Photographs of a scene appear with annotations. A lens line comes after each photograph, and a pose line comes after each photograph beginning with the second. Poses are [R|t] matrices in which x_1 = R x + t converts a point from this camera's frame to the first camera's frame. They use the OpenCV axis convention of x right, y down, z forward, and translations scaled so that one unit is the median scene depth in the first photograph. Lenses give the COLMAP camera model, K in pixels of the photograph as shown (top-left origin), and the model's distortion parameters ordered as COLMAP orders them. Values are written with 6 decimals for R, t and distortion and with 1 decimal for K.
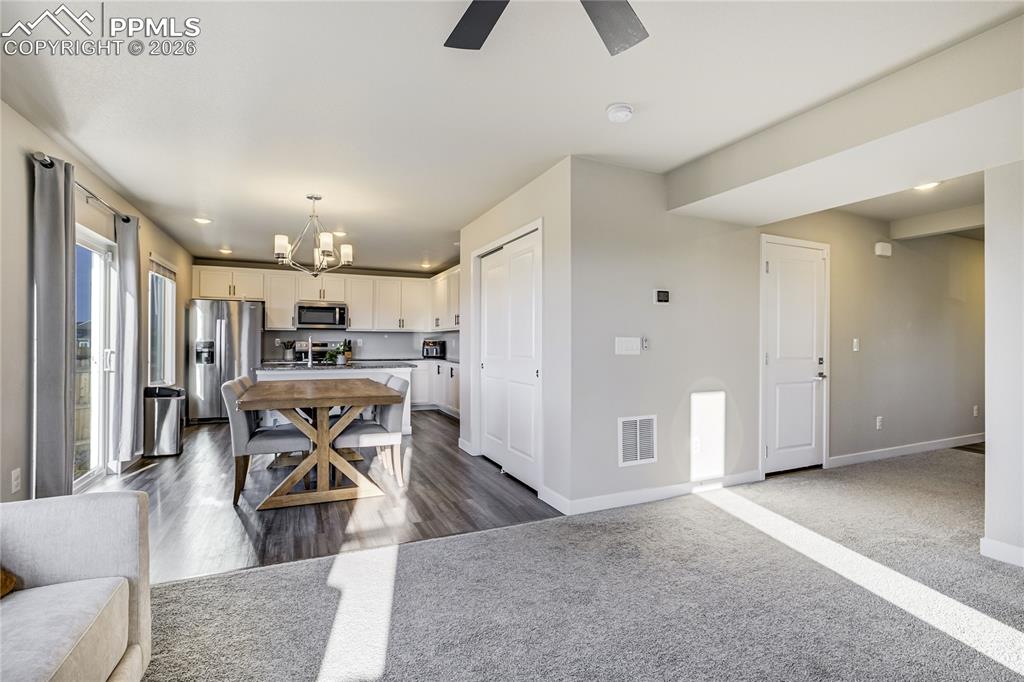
lens RADIAL K [[466.0, 0, 507.5], [0, 466.0, 346.3], [0, 0, 1]] dist [-0.030331, 0.000425]
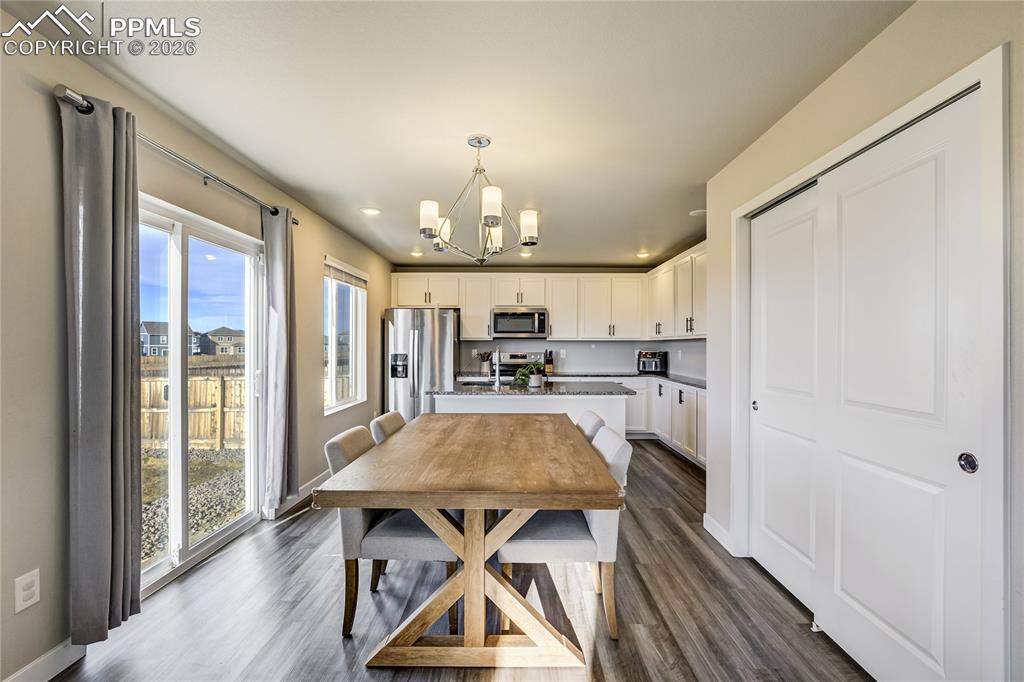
lens RADIAL K [[442.5, 0, 521.2], [0, 442.5, 346.2], [0, 0, 1]] dist [-0.030123, 0.003223]
pose [[0.913489, -0.001729, -0.406859, -0.066695], [-0.001042, 0.999978, -0.006589, -0.018685], [0.406861, 0.006443, 0.913467, 0.265971]]
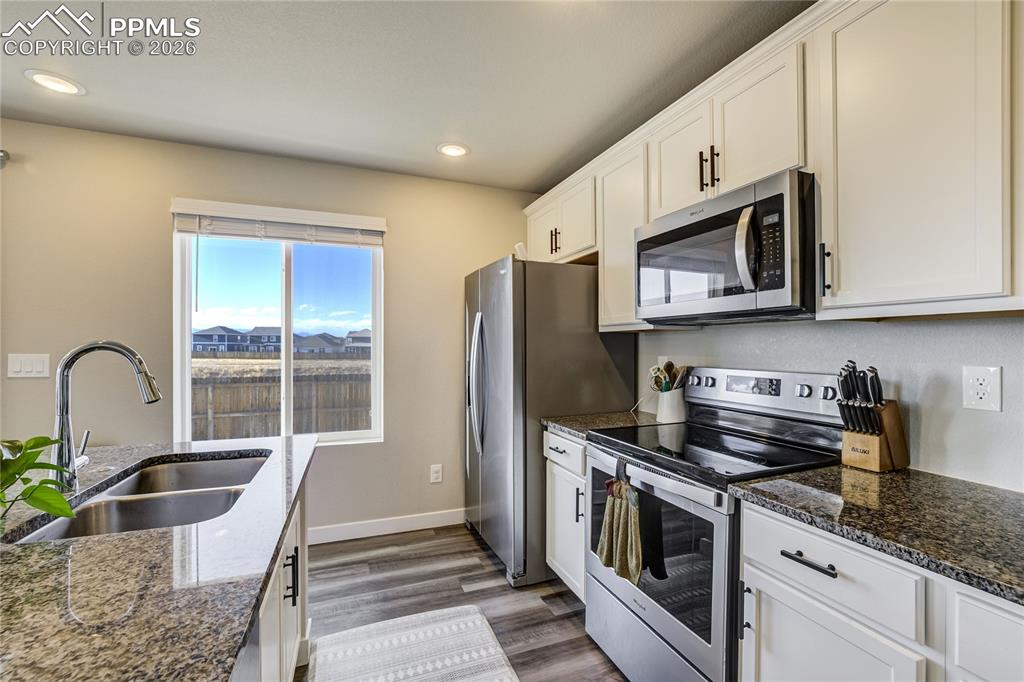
lens RADIAL K [[442.5, 0, 516.4], [0, 442.5, 342.0], [0, 0, 1]] dist [-0.030123, 0.003223]
pose [[-0.029225, -0.011099, -0.999511, -0.187250], [-0.011363, 0.999877, -0.010771, -0.023384], [0.999508, 0.011042, -0.029348, 0.970649]]
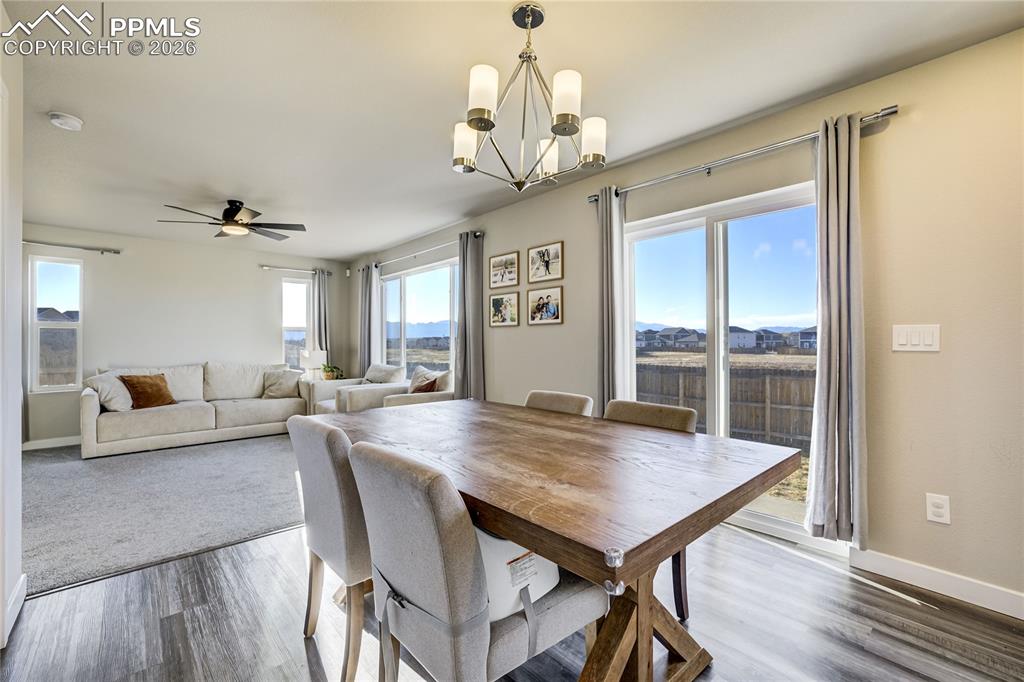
lens RADIAL K [[442.5, 0, 518.7], [0, 442.5, 338.0], [0, 0, 1]] dist [-0.030123, 0.003223]
pose [[-0.951887, -0.003340, -0.306431, -0.147276], [-0.001941, 0.999986, -0.004870, -0.000974], [0.306443, -0.004041, -0.951880, 0.779404]]
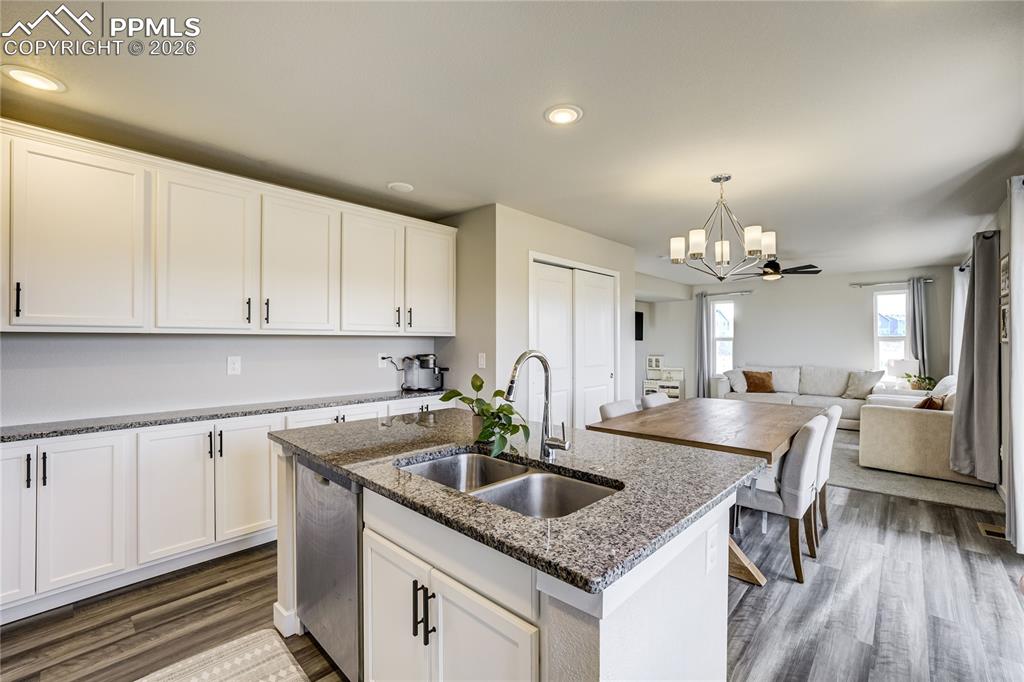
lens RADIAL K [[442.5, 0, 530.3], [0, 442.5, 336.8], [0, 0, 1]] dist [-0.030123, 0.003223]
pose [[-0.422000, 0.005210, 0.906581, -0.543387], [0.004870, 0.999982, -0.003481, -0.029152], [-0.906583, 0.002946, -0.422018, 0.903310]]
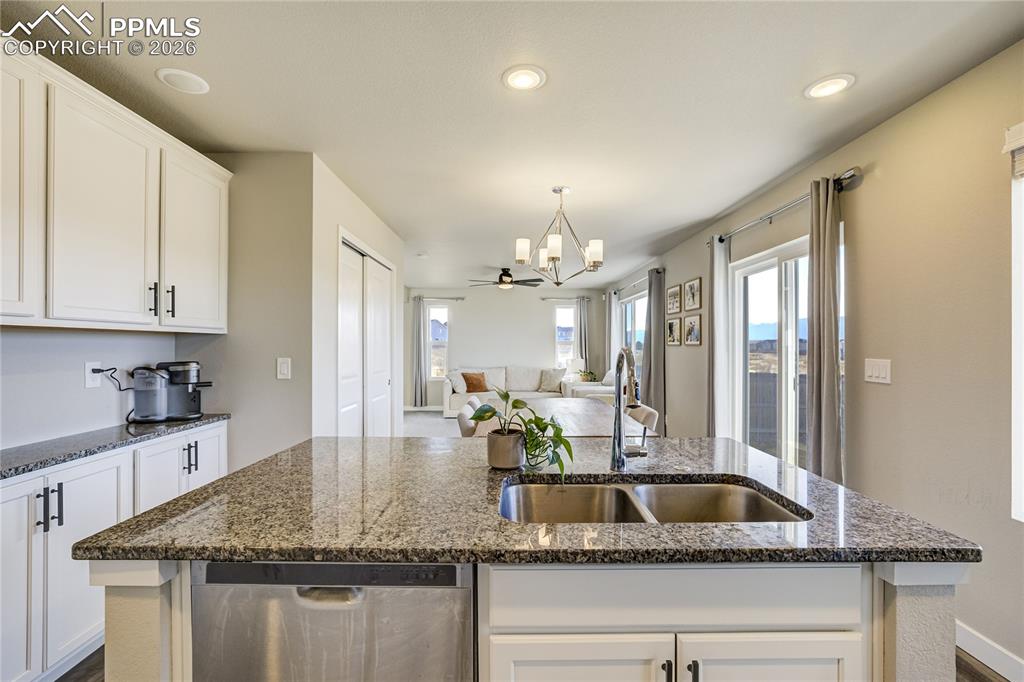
lens RADIAL K [[453.4, 0, 524.2], [0, 453.4, 342.8], [0, 0, 1]] dist [-0.008590, 0.000460]
pose [[-0.924152, 0.000031, 0.382025, -0.380563], [0.000171, 1.000000, 0.000335, -0.025151], [-0.382025, 0.000375, -0.924152, 1.005180]]
